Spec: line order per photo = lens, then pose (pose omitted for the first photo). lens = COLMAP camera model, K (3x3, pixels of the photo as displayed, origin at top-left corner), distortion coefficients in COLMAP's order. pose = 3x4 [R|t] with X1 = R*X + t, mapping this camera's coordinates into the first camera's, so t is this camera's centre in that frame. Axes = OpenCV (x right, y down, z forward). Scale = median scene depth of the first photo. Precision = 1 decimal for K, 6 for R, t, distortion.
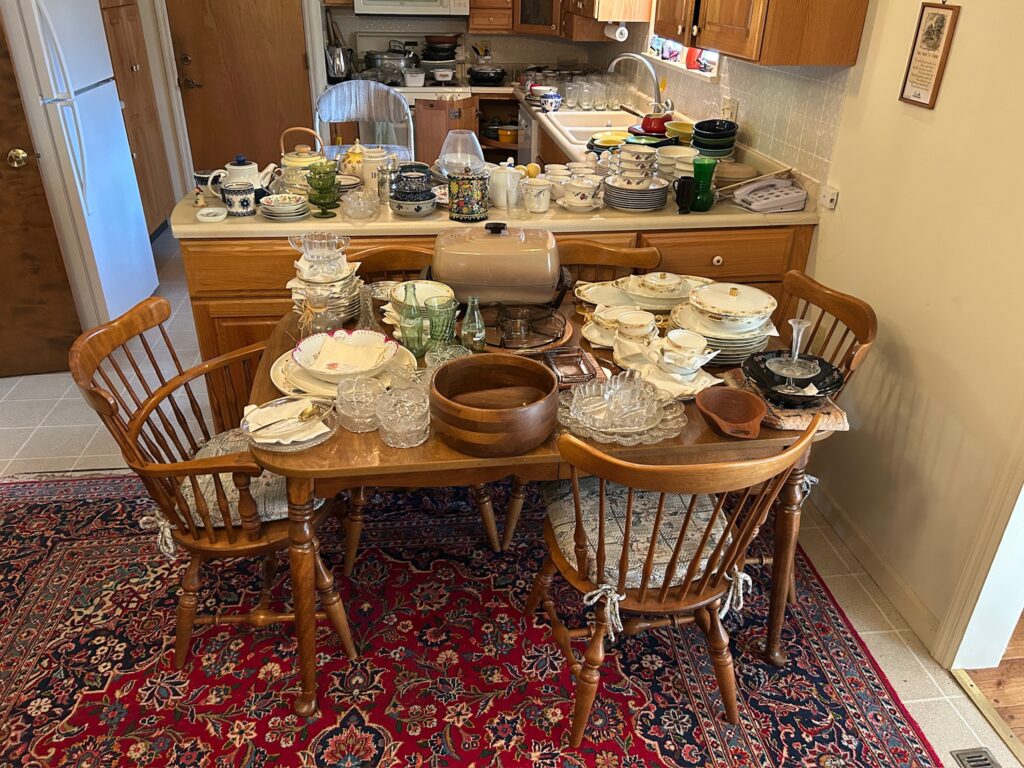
lens RADIAL K [[778.3, 0, 510.4], [0, 778.3, 380.0], [0, 0, 1]] dist [0.033627, -0.032381]
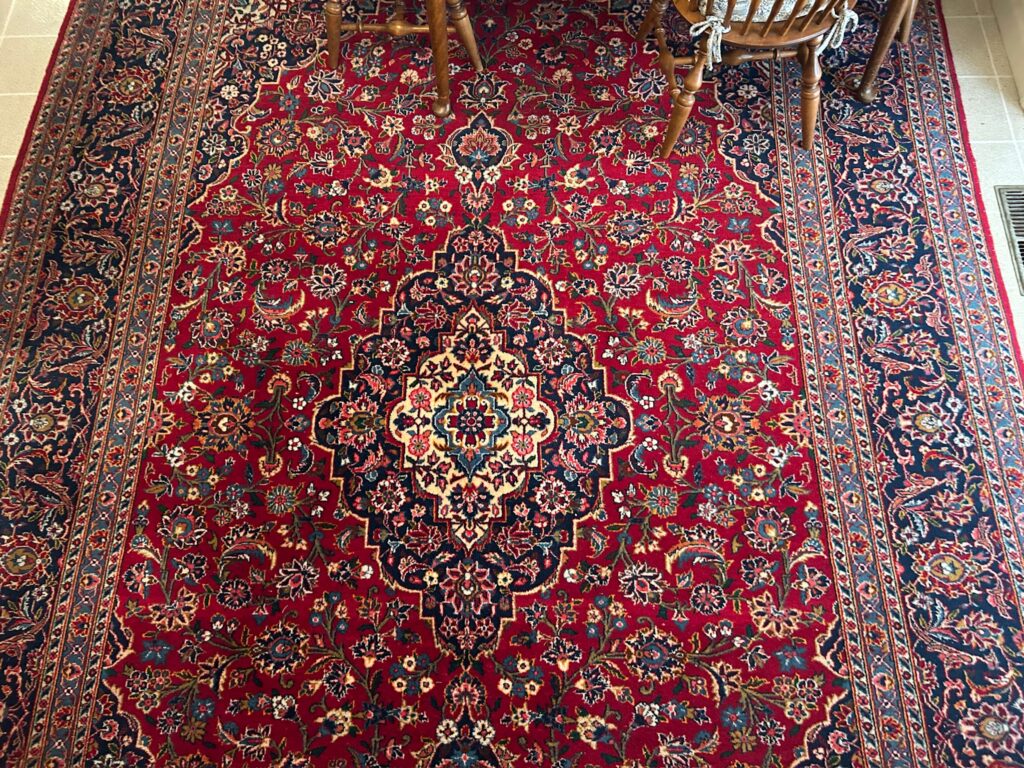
lens RADIAL K [[778.3, 0, 509.6], [0, 778.3, 380.7], [0, 0, 1]] dist [0.033627, -0.032381]
pose [[0.988590, 0.108228, -0.104768, 0.010130], [-0.013372, 0.755838, 0.654622, -0.050370], [0.150036, -0.645751, 0.748662, -0.142585]]
